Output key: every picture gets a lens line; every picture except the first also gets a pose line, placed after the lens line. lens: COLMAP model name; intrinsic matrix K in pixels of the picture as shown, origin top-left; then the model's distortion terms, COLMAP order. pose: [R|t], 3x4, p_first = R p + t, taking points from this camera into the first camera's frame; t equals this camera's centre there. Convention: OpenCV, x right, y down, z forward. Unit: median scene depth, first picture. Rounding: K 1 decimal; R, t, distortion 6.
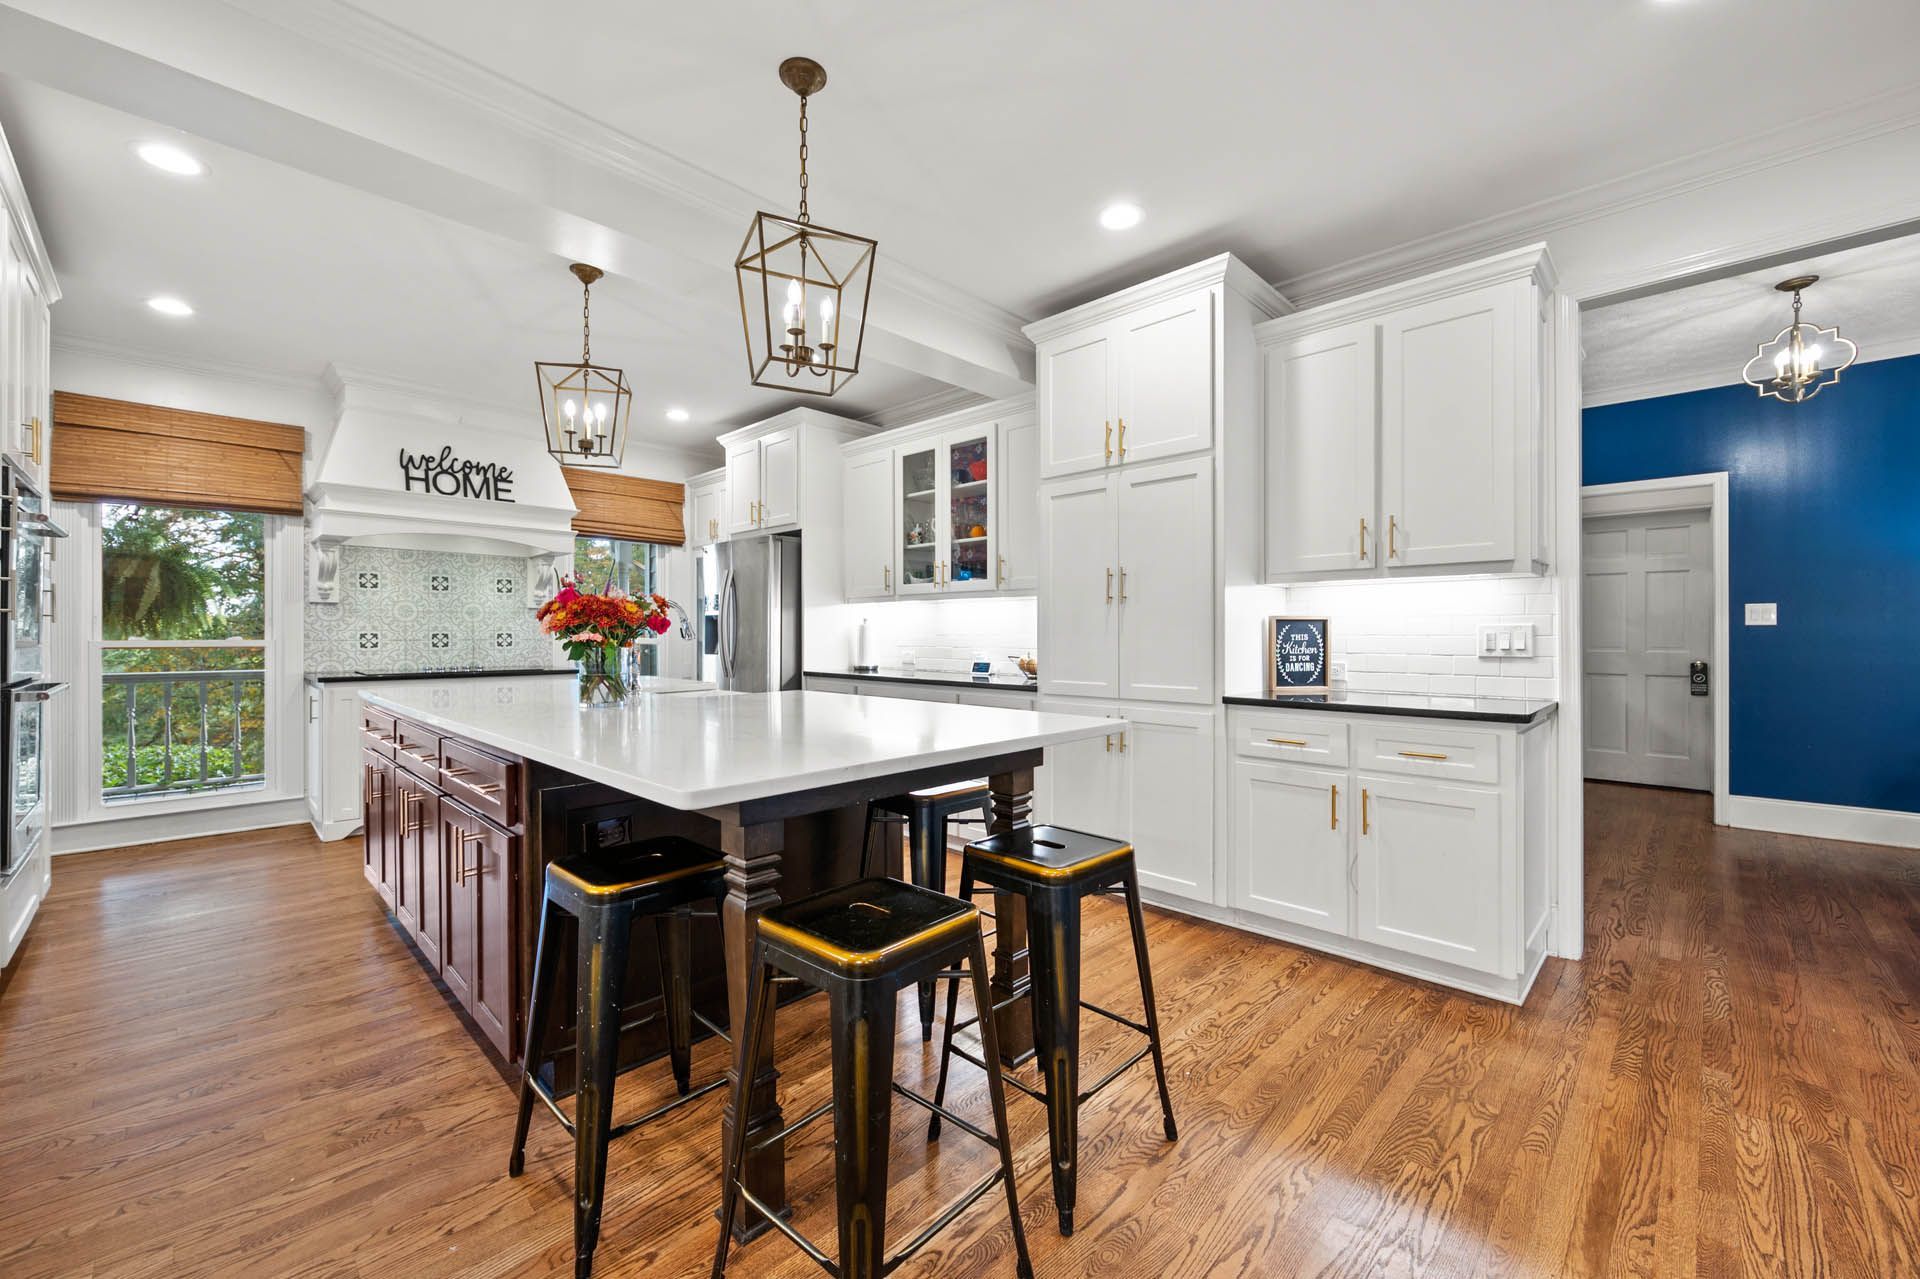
lens RADIAL K [[763.4, 0, 969.6], [0, 763.4, 633.4], [0, 0, 1]] dist [-0.001090, -0.000456]
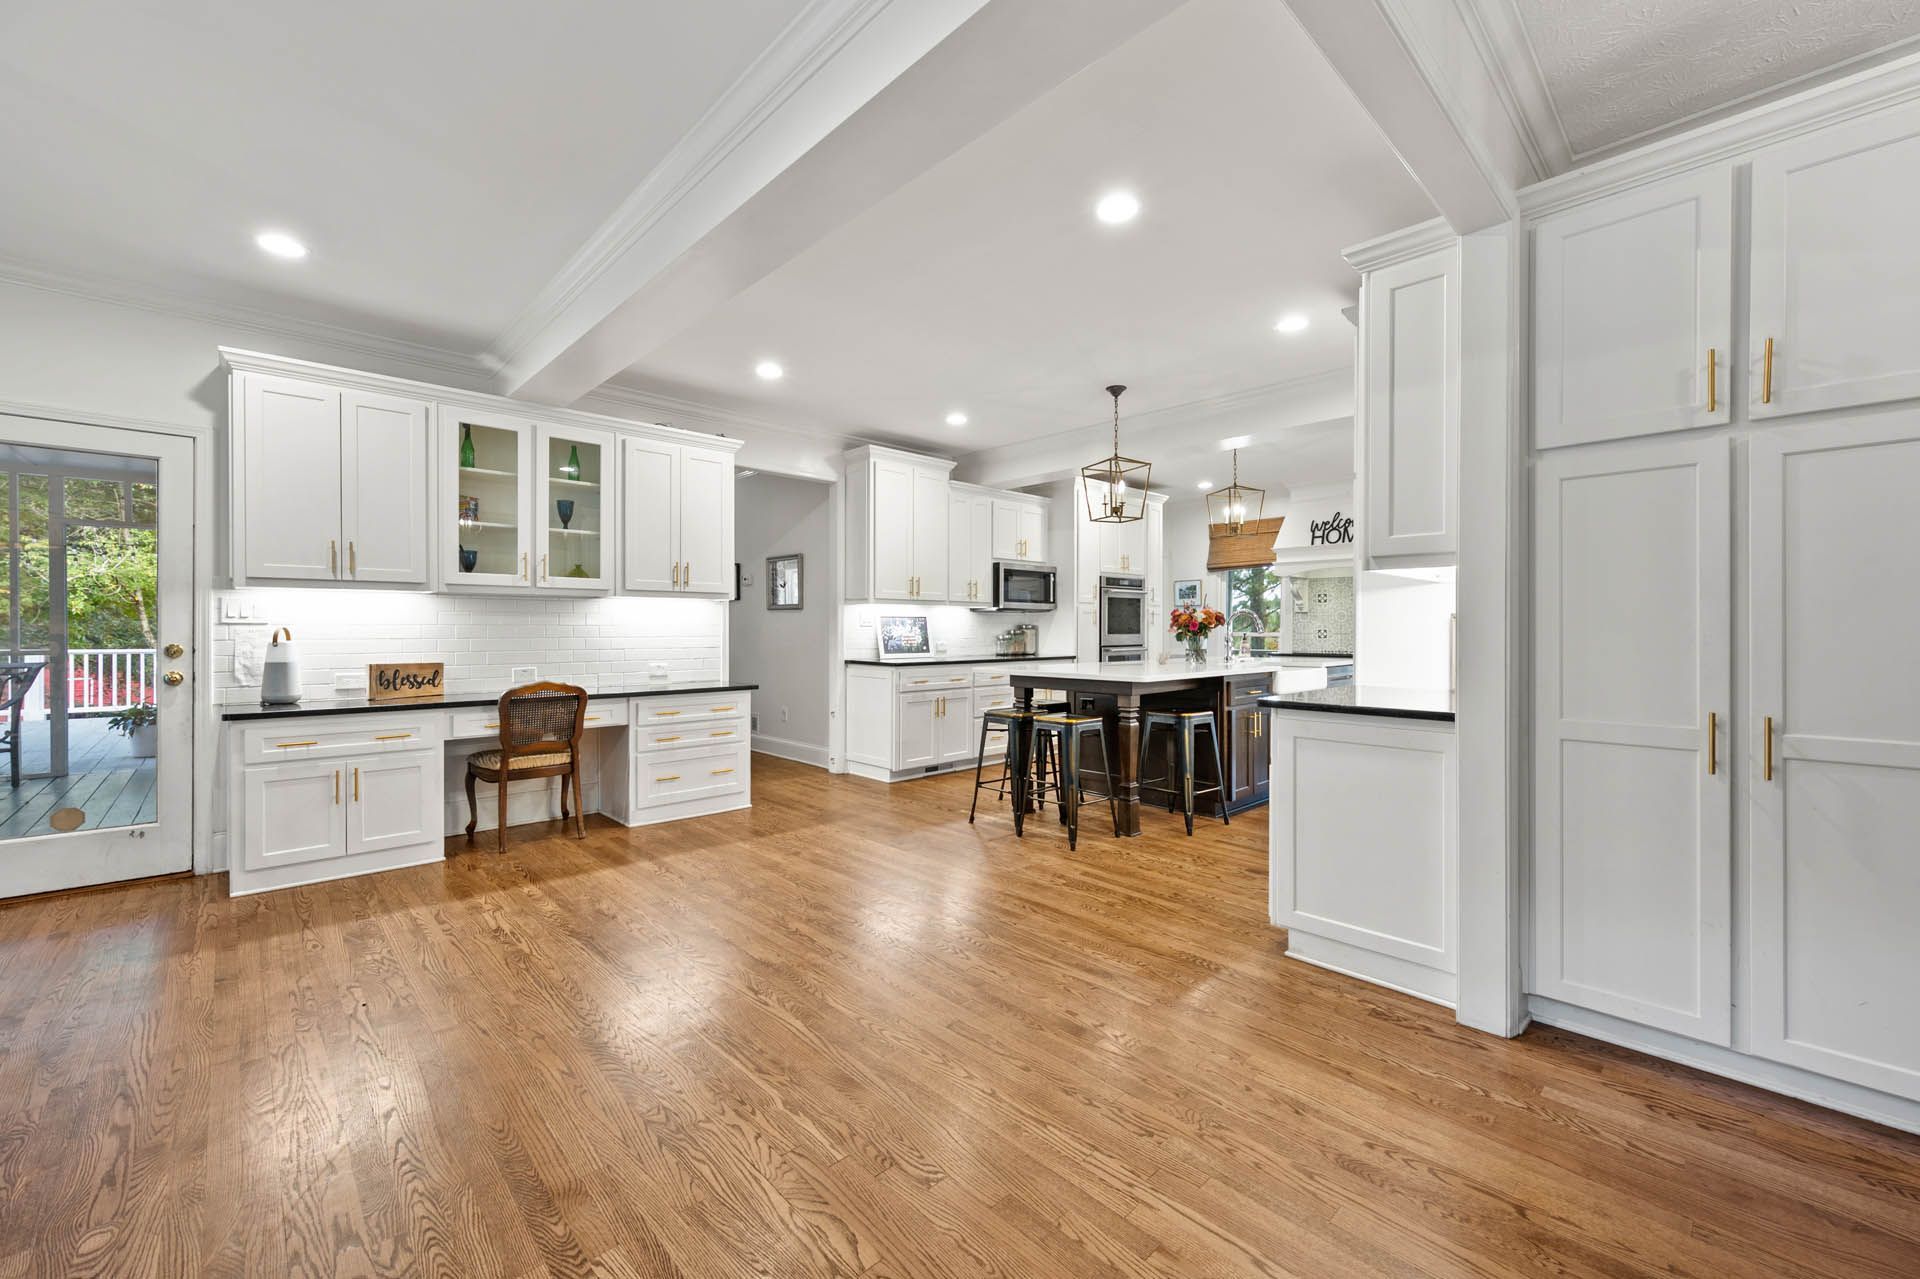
lens RADIAL K [[763.4, 0, 958.2], [0, 763.4, 630.9], [0, 0, 1]] dist [-0.001090, -0.000456]
pose [[-0.042481, 0.003581, -0.999091, 0.968903], [-0.001817, 0.999992, 0.003662, -0.001947], [0.999096, 0.001971, -0.042474, 0.284315]]
